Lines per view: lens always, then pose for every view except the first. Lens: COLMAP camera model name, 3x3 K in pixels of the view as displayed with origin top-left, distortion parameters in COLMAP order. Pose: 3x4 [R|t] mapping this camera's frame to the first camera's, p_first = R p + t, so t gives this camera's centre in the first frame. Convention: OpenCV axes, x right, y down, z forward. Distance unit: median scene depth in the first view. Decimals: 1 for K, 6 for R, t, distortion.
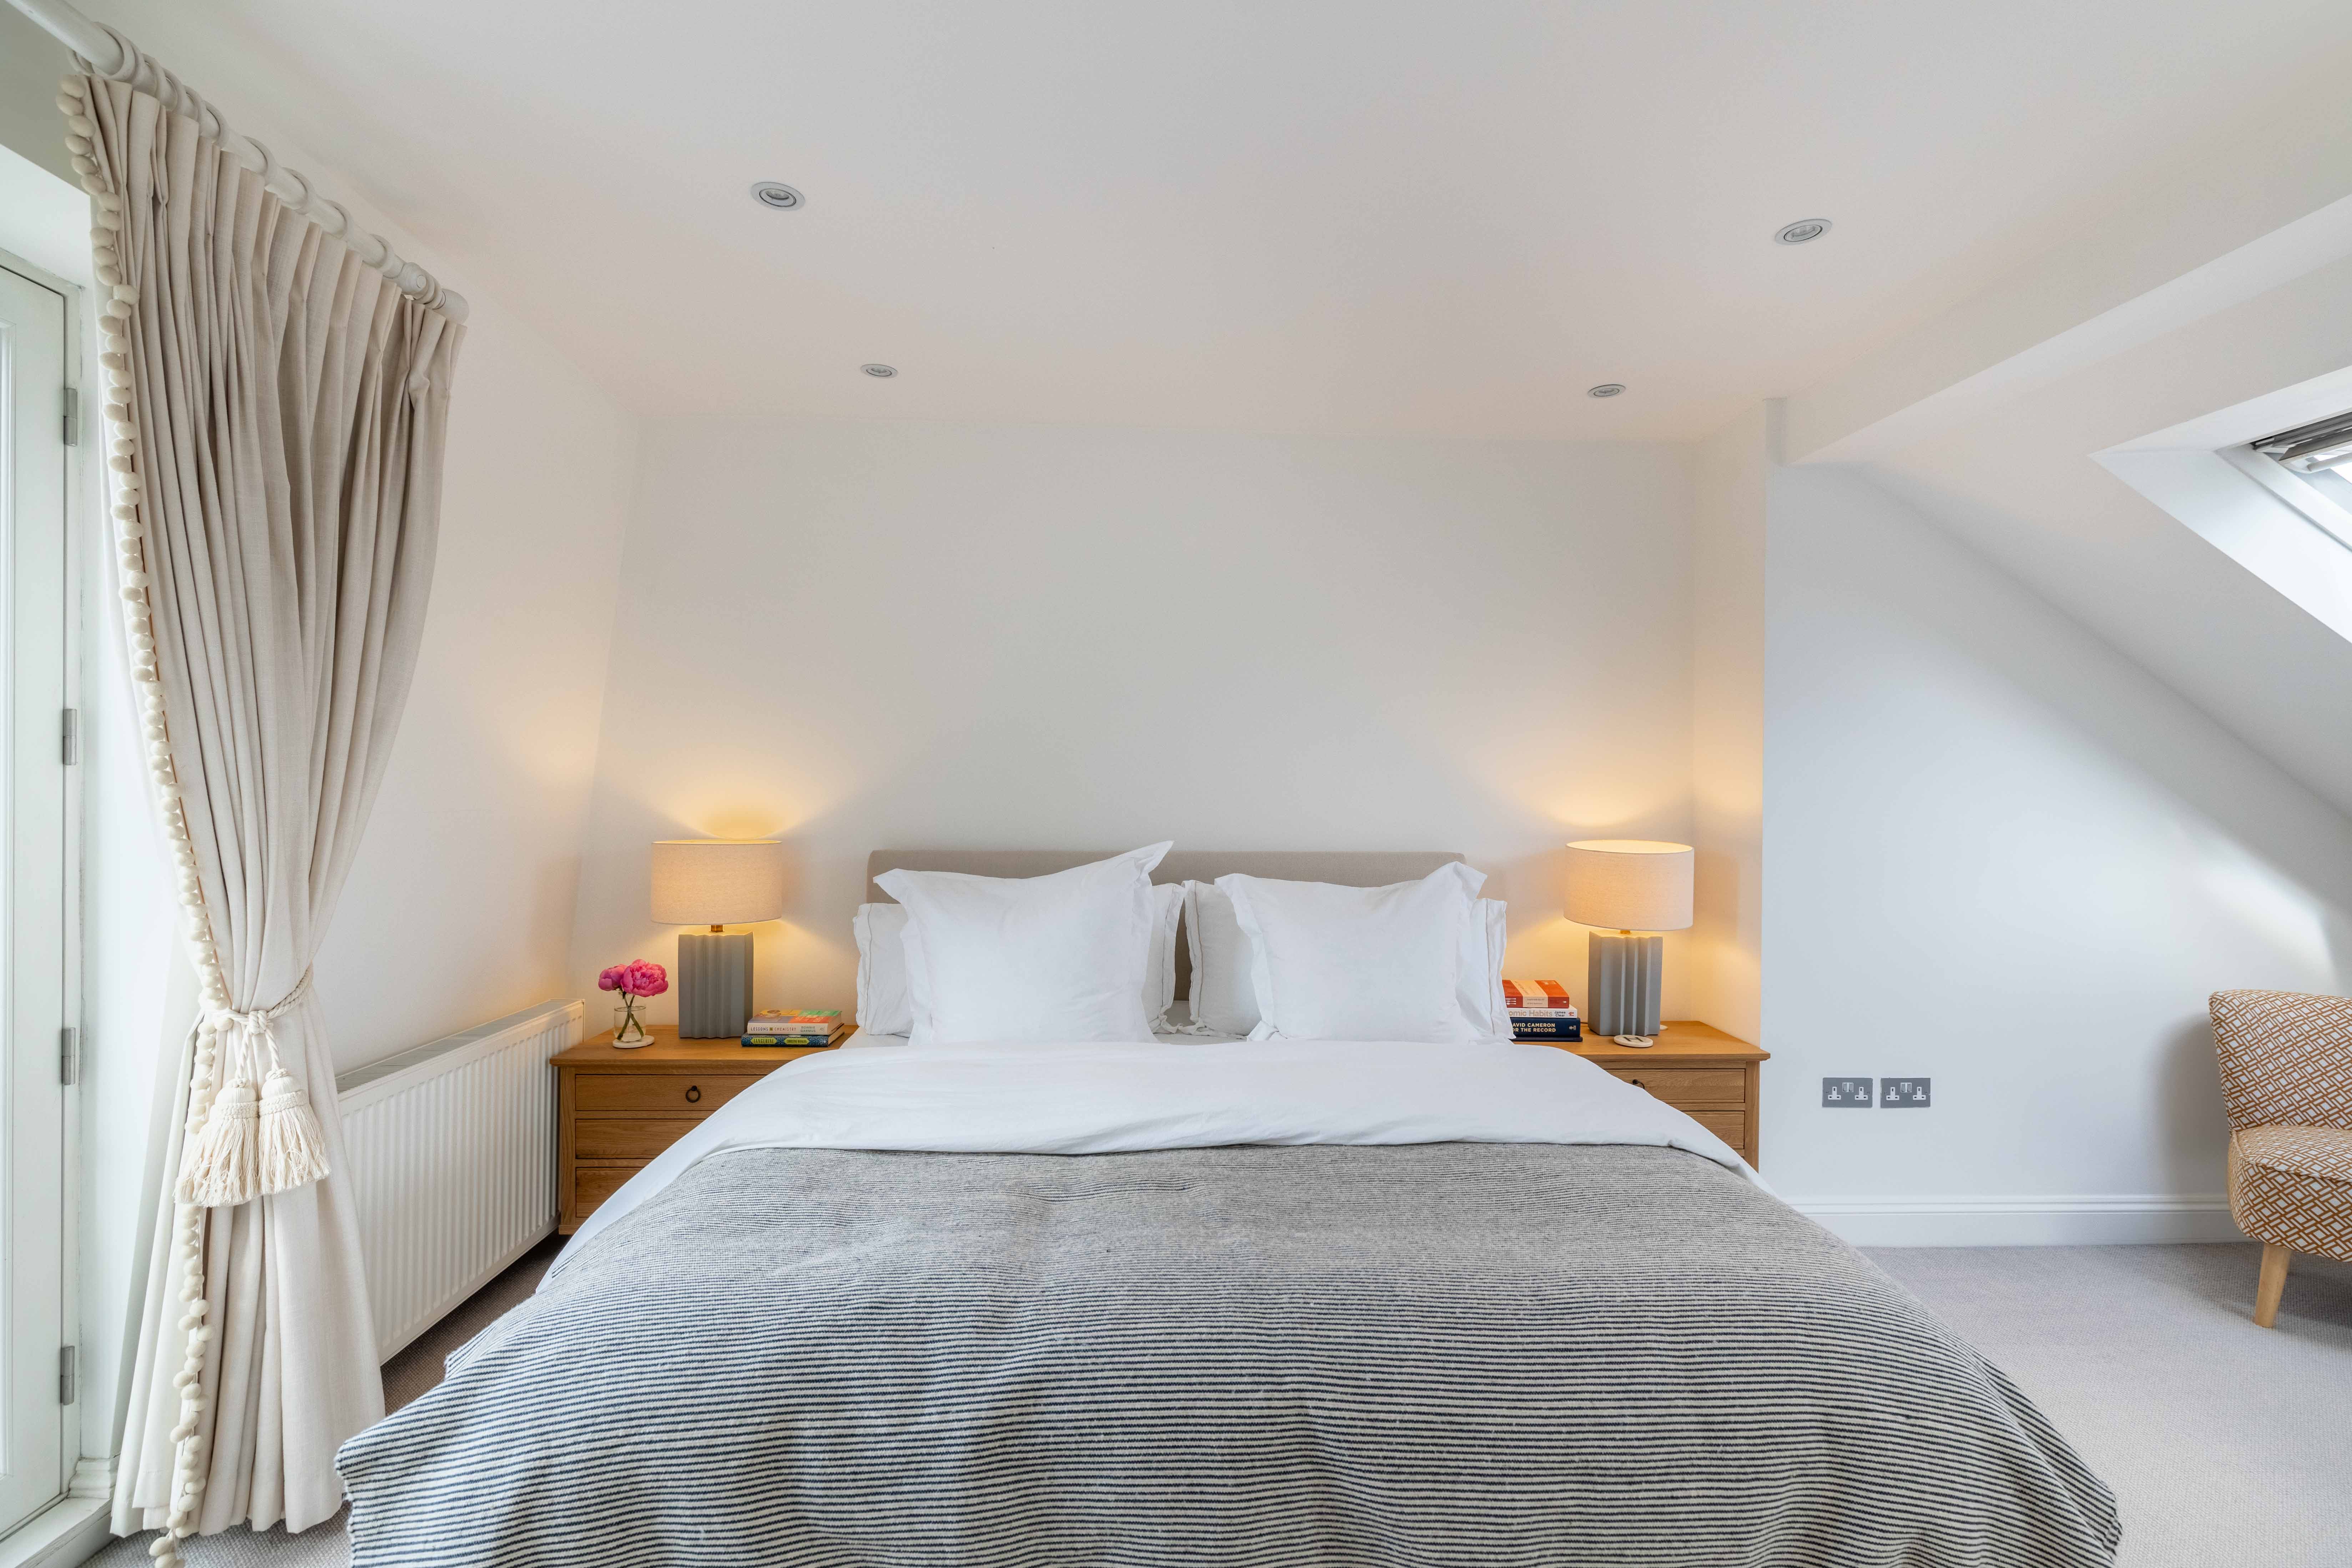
lens RADIAL K [[1072.0, 0, 1170.7], [0, 1072.0, 789.2], [0, 0, 1]] dist [0.004453, -0.001407]
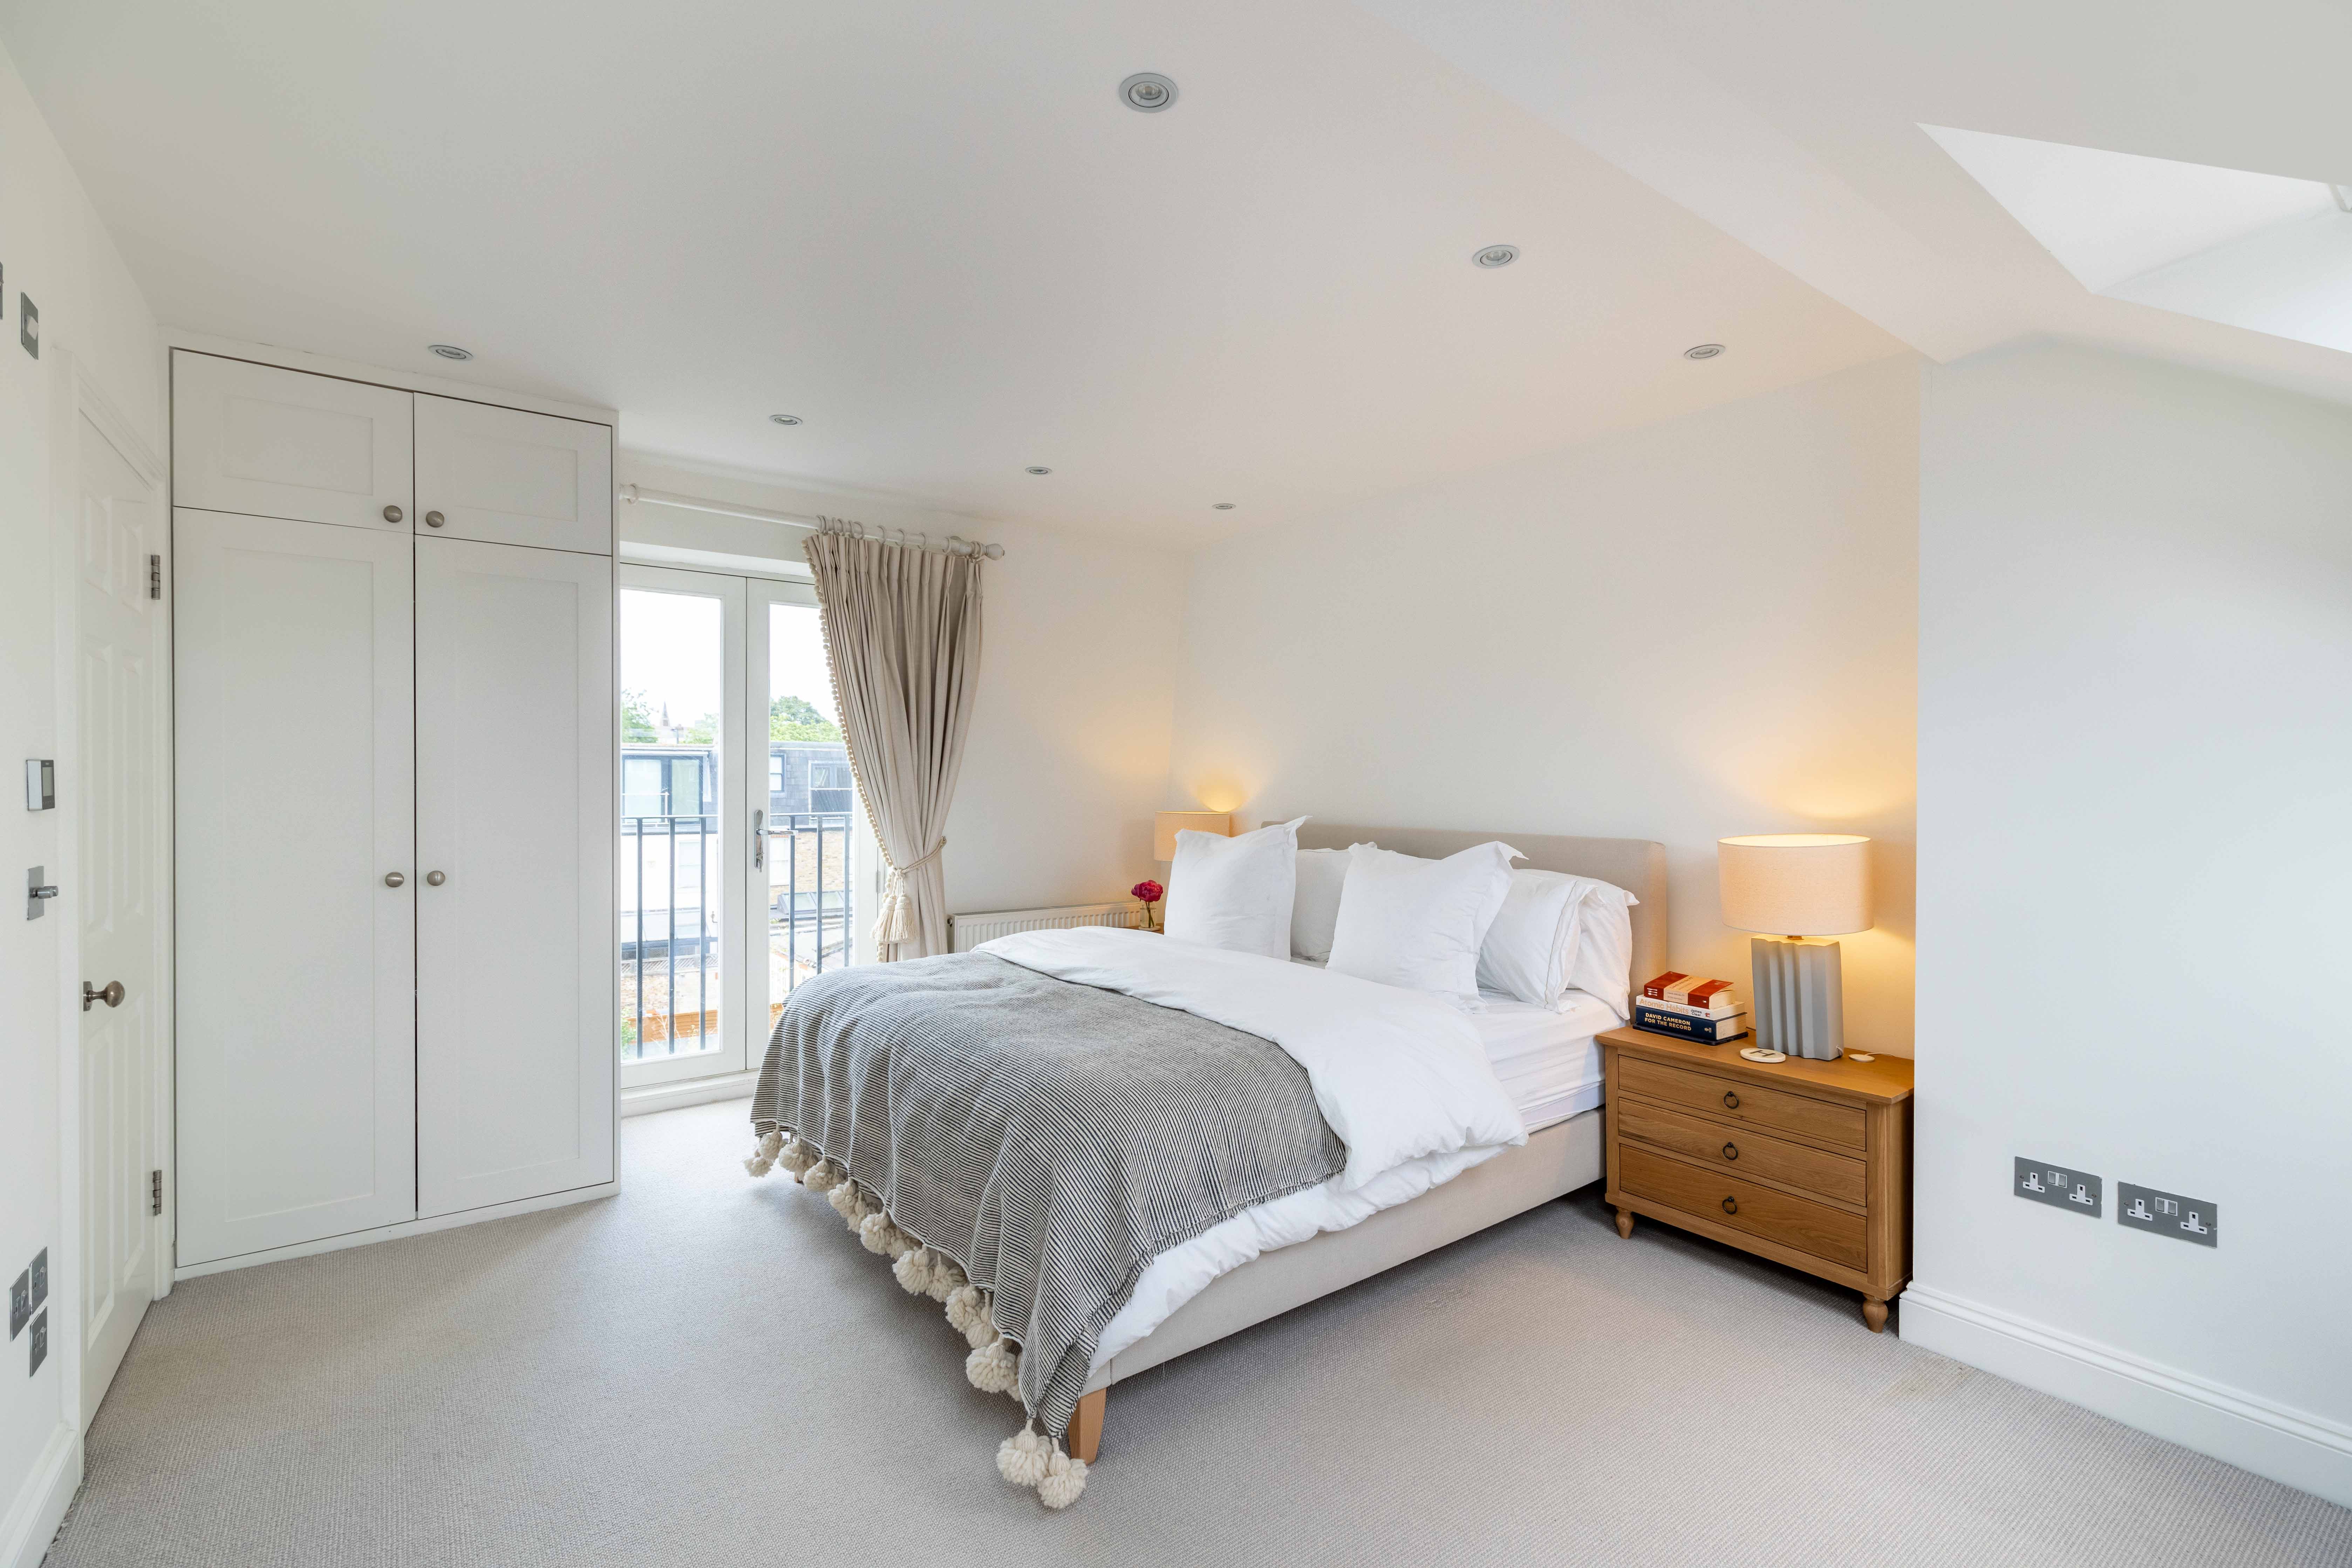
lens RADIAL K [[1072.0, 0, 1177.0], [0, 1072.0, 782.7], [0, 0, 1]] dist [0.004453, -0.001407]
pose [[0.553699, -0.004618, -0.832704, 1.088129], [0.000660, 0.999987, -0.005107, 0.013968], [0.832717, 0.002278, 0.553695, 0.118890]]
